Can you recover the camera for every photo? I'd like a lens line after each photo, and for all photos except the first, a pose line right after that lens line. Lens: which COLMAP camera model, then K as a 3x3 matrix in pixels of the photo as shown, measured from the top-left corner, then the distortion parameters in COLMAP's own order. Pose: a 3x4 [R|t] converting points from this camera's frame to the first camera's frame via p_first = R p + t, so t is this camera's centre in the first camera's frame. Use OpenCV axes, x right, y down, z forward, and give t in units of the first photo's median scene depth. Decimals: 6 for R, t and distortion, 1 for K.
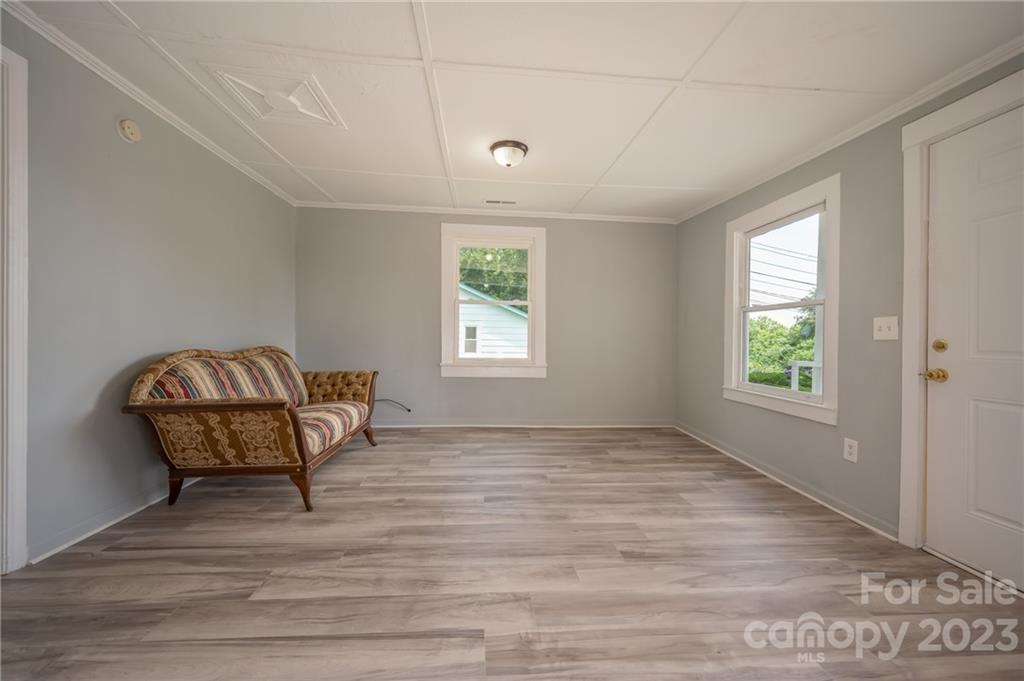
lens RADIAL K [[405.2, 0, 511.5], [0, 405.2, 340.2], [0, 0, 1]] dist [-0.000887, -0.000200]
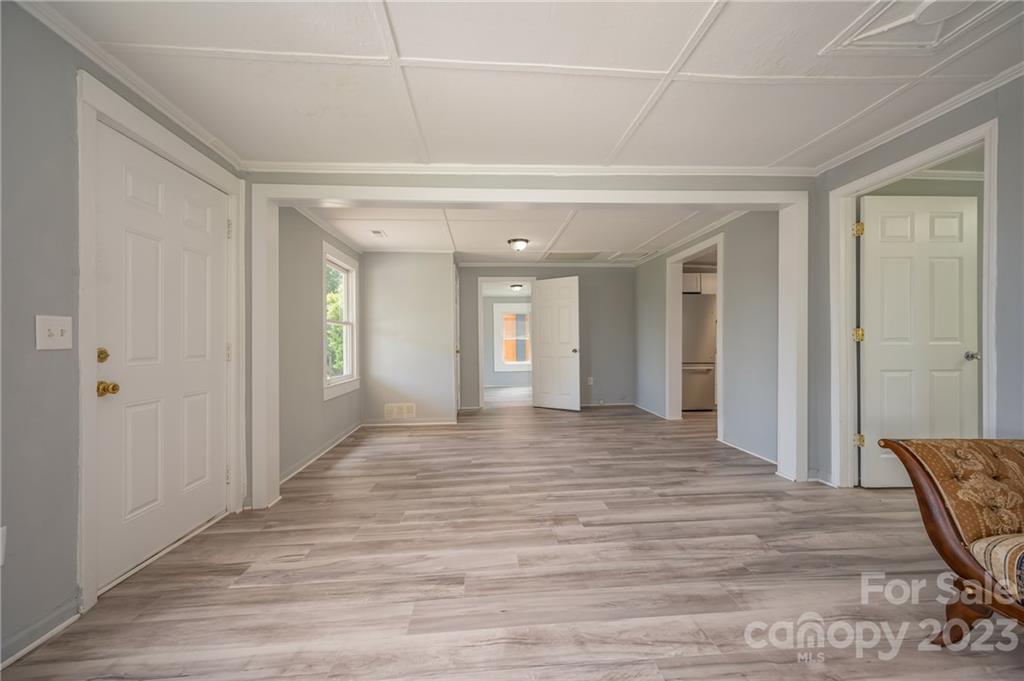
lens RADIAL K [[405.2, 0, 519.2], [0, 405.2, 345.2], [0, 0, 1]] dist [-0.000887, -0.000200]
pose [[-0.999923, -0.010508, -0.006608, 0.130813], [-0.010541, 0.999932, 0.004976, -0.018604], [0.006555, 0.005046, -0.999966, 1.620679]]
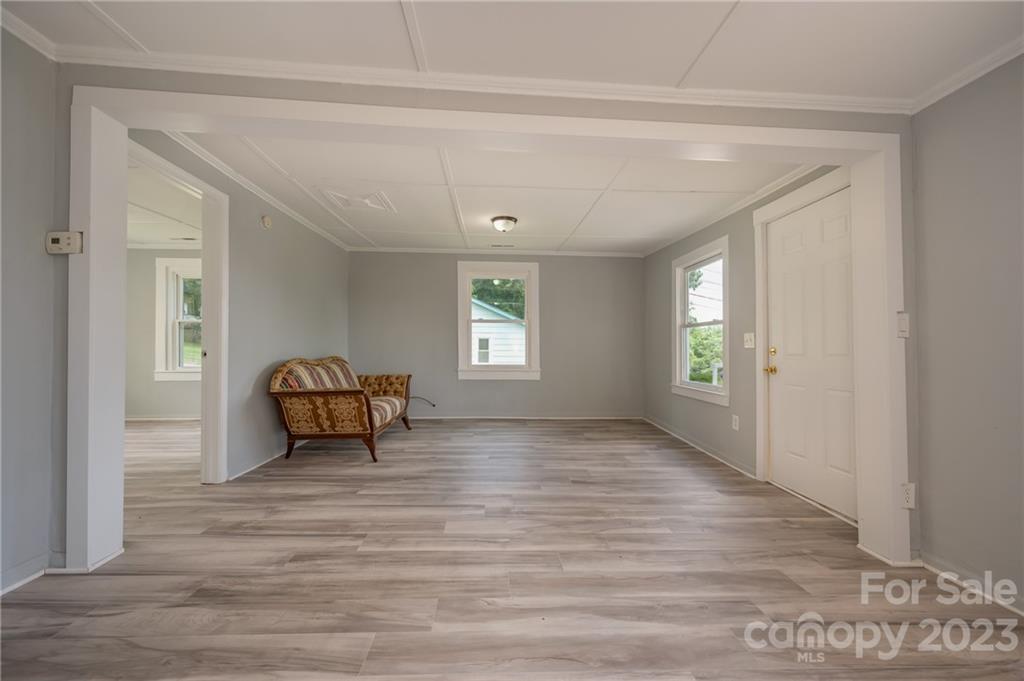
lens RADIAL K [[405.2, 0, 508.1], [0, 405.2, 343.6], [0, 0, 1]] dist [-0.000887, -0.000200]
pose [[0.999087, -0.009669, -0.041602, 0.076231], [0.008883, 0.999779, -0.019035, 0.003824], [0.041776, 0.018648, 0.998953, -0.539027]]
